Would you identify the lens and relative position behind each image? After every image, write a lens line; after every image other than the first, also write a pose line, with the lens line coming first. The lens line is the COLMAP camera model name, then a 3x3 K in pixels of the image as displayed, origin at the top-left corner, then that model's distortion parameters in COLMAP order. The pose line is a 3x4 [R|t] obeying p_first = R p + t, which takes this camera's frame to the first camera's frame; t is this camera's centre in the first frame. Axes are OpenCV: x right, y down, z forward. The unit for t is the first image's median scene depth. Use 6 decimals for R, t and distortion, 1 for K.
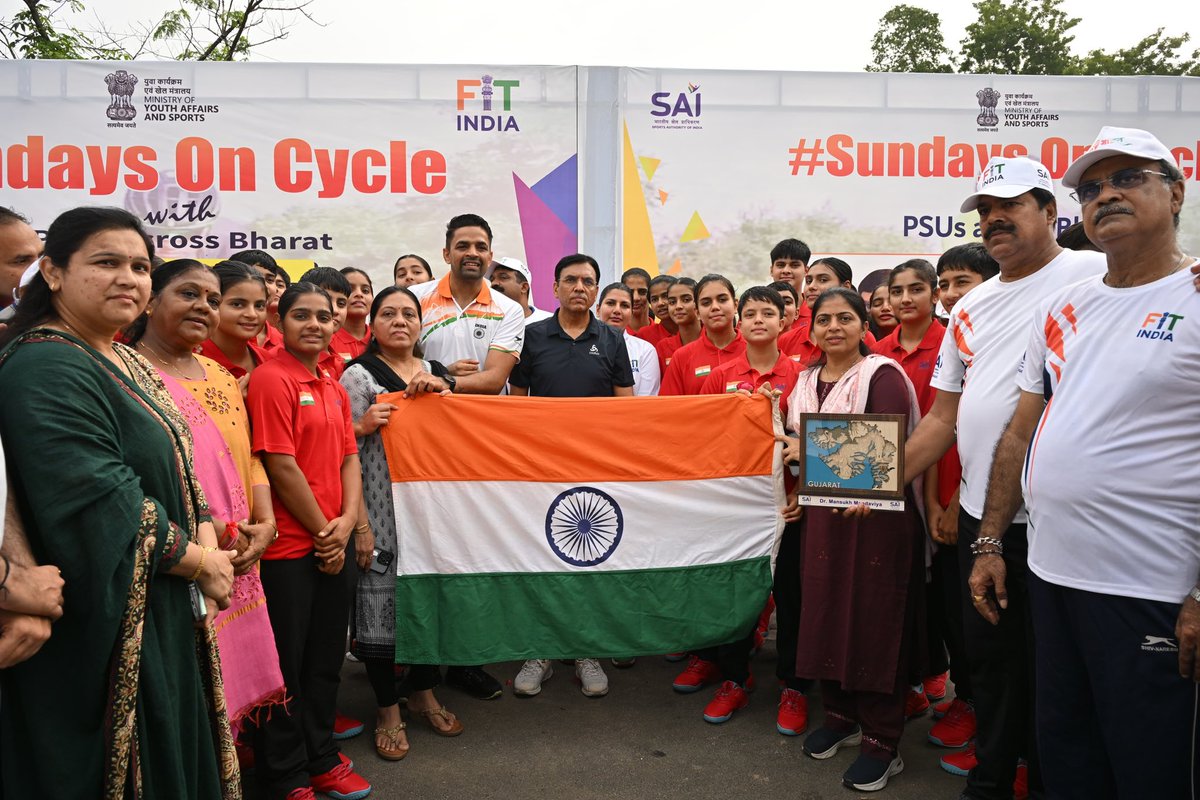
lens RADIAL K [[850.2, 0, 597.8], [0, 850.2, 394.2], [0, 0, 1]] dist [0.001386, -0.000507]
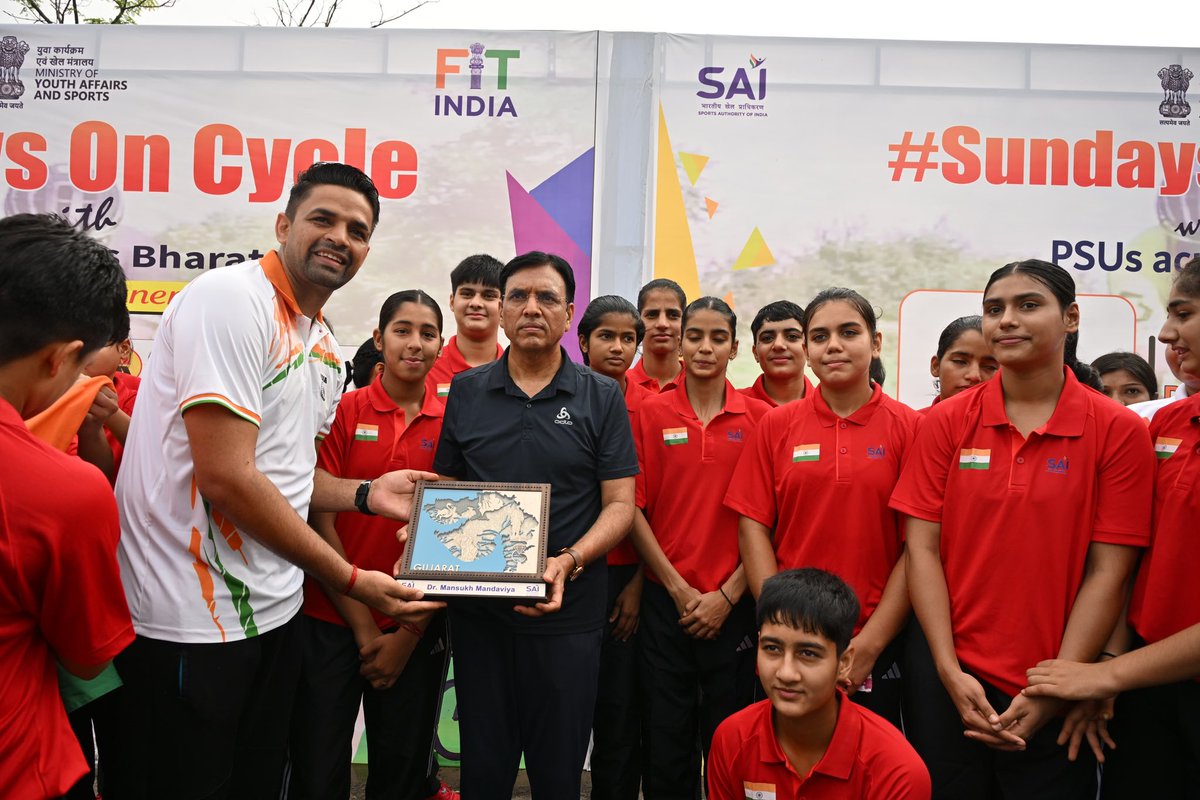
lens RADIAL K [[850.2, 0, 608.2], [0, 850.2, 403.3], [0, 0, 1]] dist [0.001386, -0.000507]
pose [[0.996766, 0.029500, -0.074754, 0.049180], [-0.034152, 0.997508, -0.061741, -0.017801], [0.072746, 0.064094, 0.995289, 0.285083]]
